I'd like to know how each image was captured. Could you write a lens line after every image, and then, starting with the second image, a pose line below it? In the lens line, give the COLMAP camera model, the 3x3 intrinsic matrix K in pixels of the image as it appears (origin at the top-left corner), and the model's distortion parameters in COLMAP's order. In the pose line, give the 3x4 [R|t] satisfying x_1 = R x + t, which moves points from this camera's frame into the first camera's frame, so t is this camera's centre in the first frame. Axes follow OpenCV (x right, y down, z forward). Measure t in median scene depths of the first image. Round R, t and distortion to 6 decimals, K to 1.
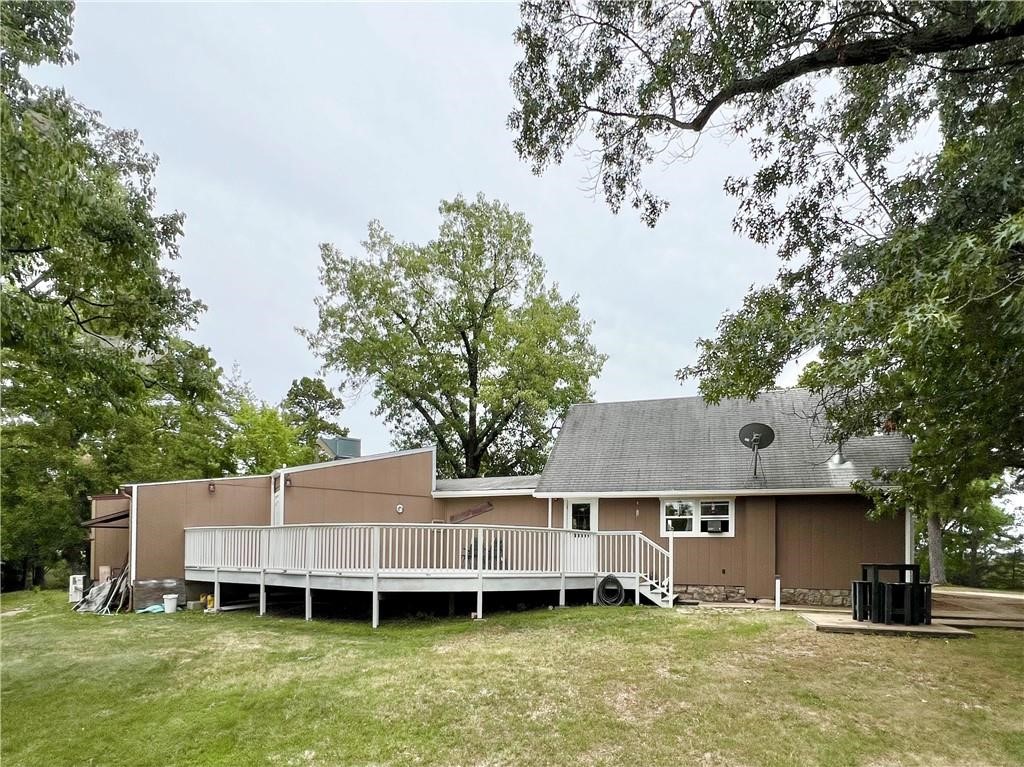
lens RADIAL K [[411.2, 0, 511.1], [0, 411.2, 384.8], [0, 0, 1]] dist [-0.000590, 0.000045]
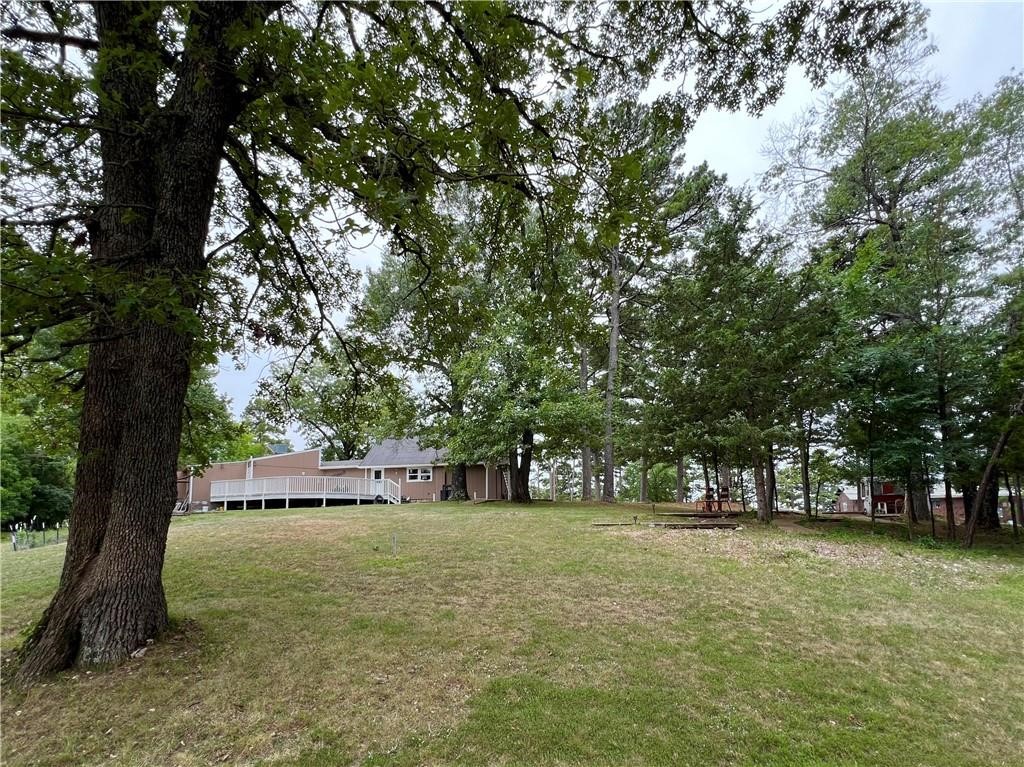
lens RADIAL K [[411.2, 0, 542.7], [0, 411.2, 371.9], [0, 0, 1]] dist [-0.000590, 0.000045]
pose [[0.987564, 0.020627, 0.155858, 0.814300], [-0.022515, 0.999693, 0.010361, -0.396317], [-0.155597, -0.013741, 0.987725, -1.786154]]
